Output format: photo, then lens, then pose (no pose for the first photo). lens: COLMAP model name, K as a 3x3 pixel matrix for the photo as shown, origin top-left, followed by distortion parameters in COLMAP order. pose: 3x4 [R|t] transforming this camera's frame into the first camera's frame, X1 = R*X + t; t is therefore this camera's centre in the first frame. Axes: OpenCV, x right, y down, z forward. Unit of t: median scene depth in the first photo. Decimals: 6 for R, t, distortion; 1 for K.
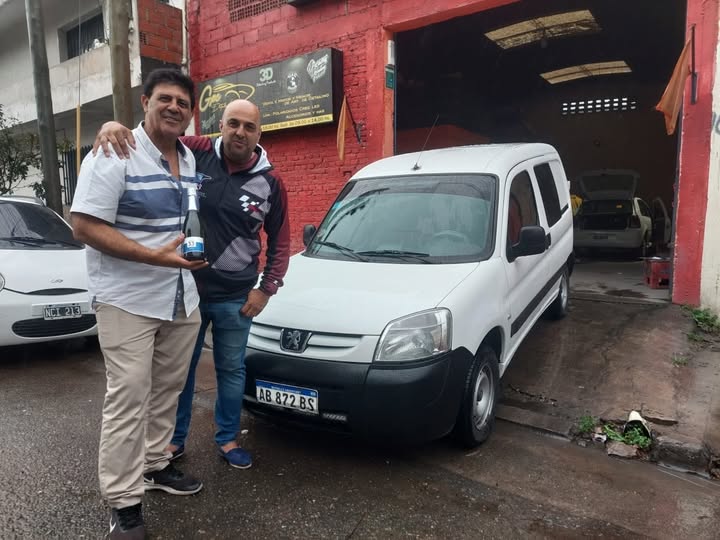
lens RADIAL K [[500.7, 0, 369.2], [0, 500.7, 289.5], [0, 0, 1]] dist [0.026865, 0.000160]
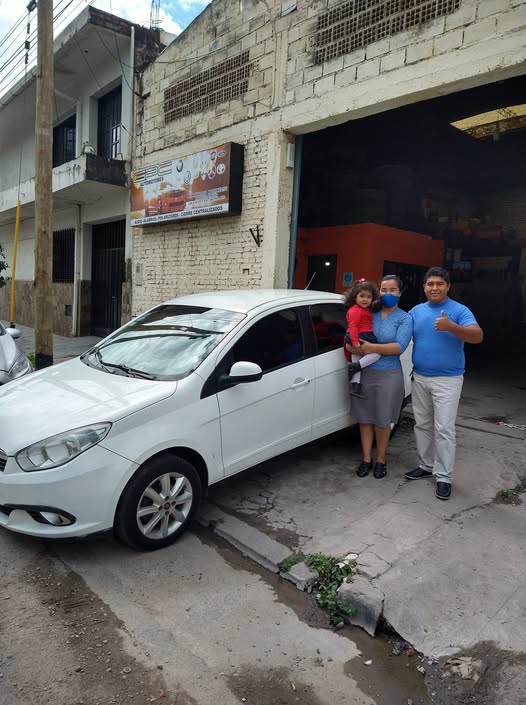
lens RADIAL K [[503.8, 0, 259.7], [0, 503.8, 349.8], [0, 0, 1]] dist [0.078526, -0.117511]
pose [[0.975872, 0.075155, -0.205000, 0.191003], [-0.082704, 0.996167, -0.028500, -0.042887], [0.202072, 0.044766, 0.978347, 0.010829]]
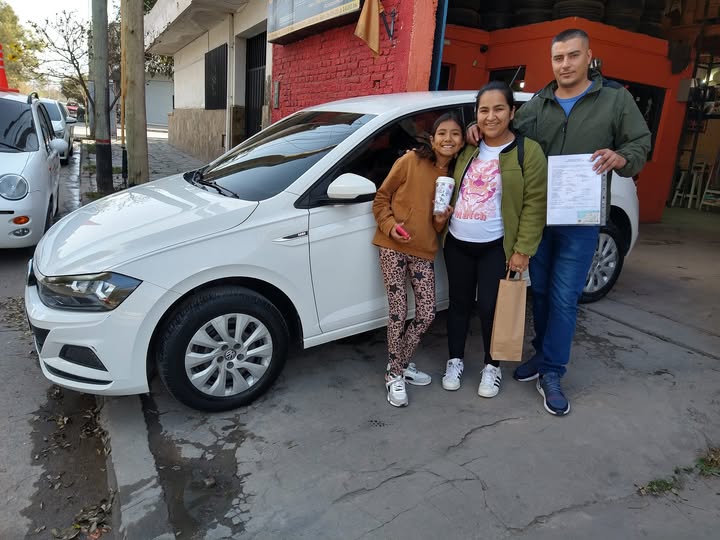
lens RADIAL K [[515.6, 0, 360.5], [0, 515.6, 275.7], [0, 0, 1]] dist [0.078497, -0.099776]
pose [[0.902774, 0.182309, -0.389566, 0.270805], [-0.134380, 0.979939, 0.147182, -0.056606], [0.408584, -0.080522, 0.909162, 0.239512]]
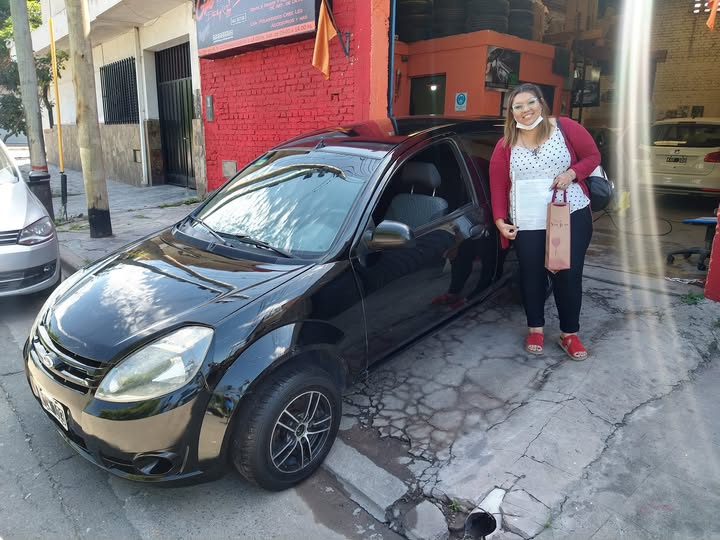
lens RADIAL K [[515.6, 0, 360.5], [0, 515.6, 275.7], [0, 0, 1]] dist [0.078497, -0.099776]
pose [[0.978763, 0.069972, -0.192681, 0.169319], [-0.045308, 0.990535, 0.129564, -0.049889], [0.199924, -0.118082, 0.972670, 0.134669]]
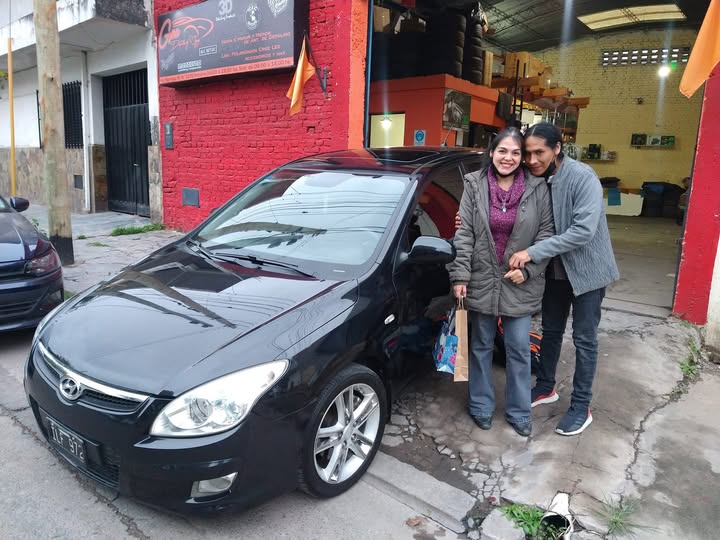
lens RADIAL K [[514.5, 0, 360.0], [0, 514.5, 272.7], [0, 0, 1]] dist [0.078526, -0.117511]
pose [[0.996767, 0.055215, -0.058361, 0.096564], [-0.051679, 0.996832, 0.060452, -0.043765], [0.061514, -0.057240, 0.996464, 0.110125]]
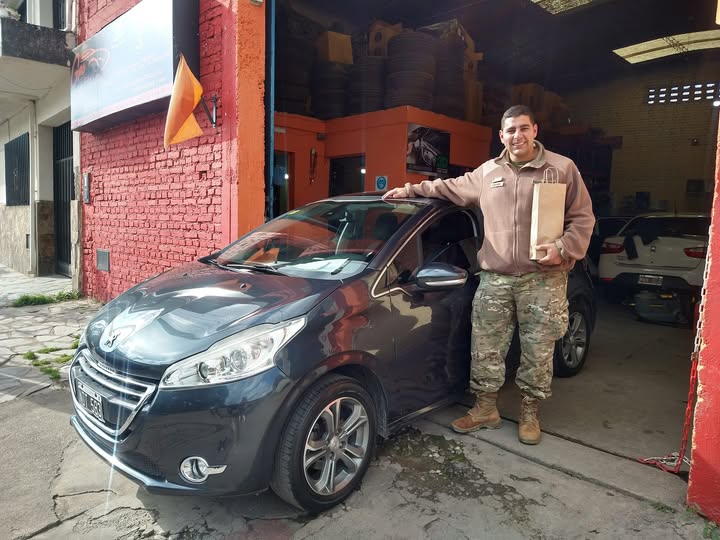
lens RADIAL K [[528.4, 0, 356.8], [0, 528.4, 271.6], [0, 0, 1]] dist [0.115906, -0.160424]
pose [[0.985506, 0.045430, -0.163445, 0.250531], [-0.052357, 0.997893, -0.038325, -0.085222], [0.161360, 0.046327, 0.985808, 0.335109]]
